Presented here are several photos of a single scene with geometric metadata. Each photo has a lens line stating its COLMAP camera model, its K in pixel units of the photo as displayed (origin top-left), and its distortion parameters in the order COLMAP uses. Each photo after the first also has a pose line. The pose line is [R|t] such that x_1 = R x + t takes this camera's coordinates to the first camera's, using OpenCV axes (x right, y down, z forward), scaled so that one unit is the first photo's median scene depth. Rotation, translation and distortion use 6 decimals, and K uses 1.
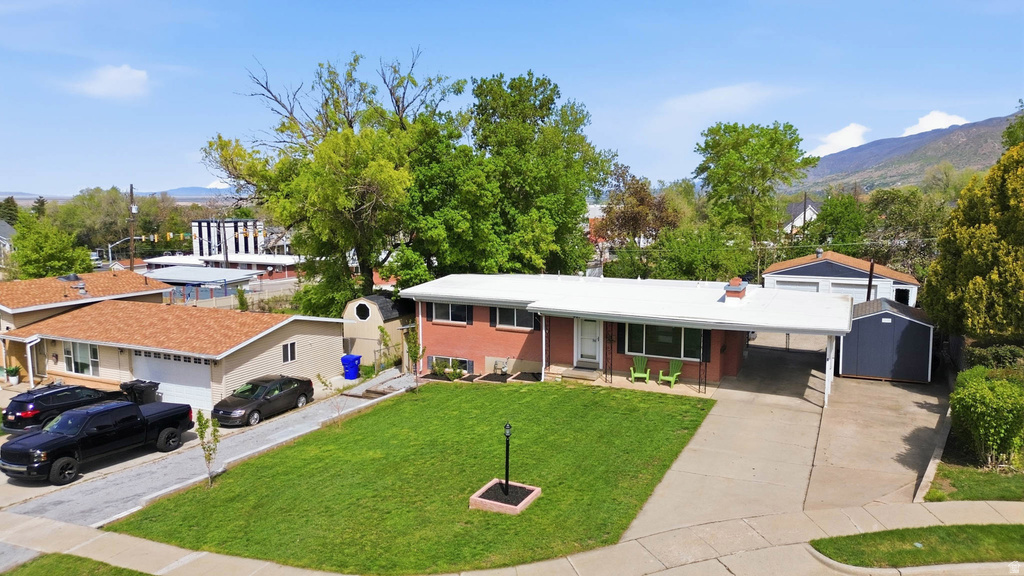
lens RADIAL K [[723.1, 0, 505.7], [0, 723.1, 288.3], [0, 0, 1]] dist [0.063521, -0.002248]
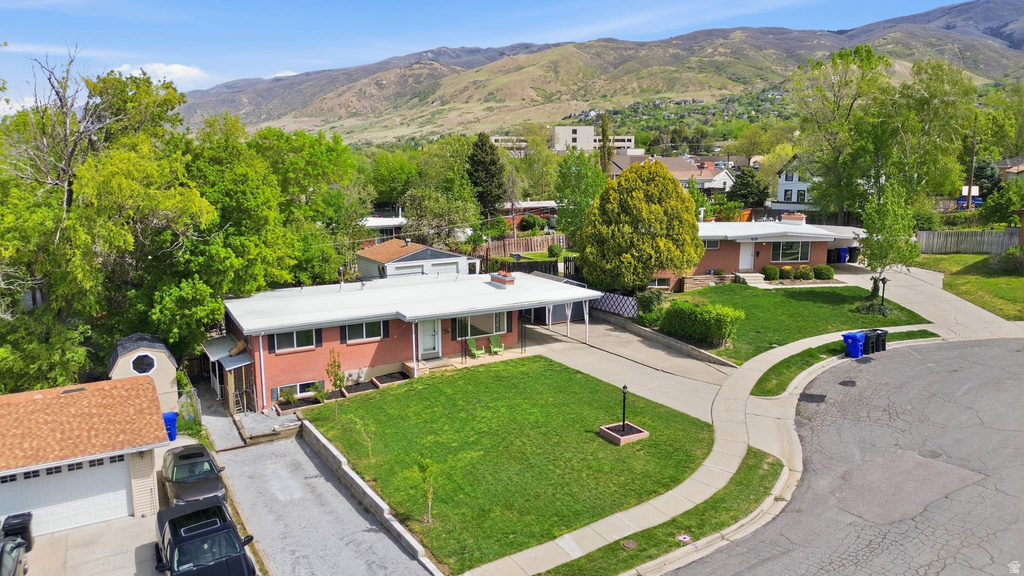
lens RADIAL K [[723.1, 0, 505.7], [0, 723.1, 288.3], [0, 0, 1]] dist [0.063521, -0.002248]
pose [[0.564905, -0.149705, 0.811462, -0.883163], [0.112487, 0.988196, 0.104001, -0.134798], [-0.817452, 0.032528, 0.575077, 0.198166]]
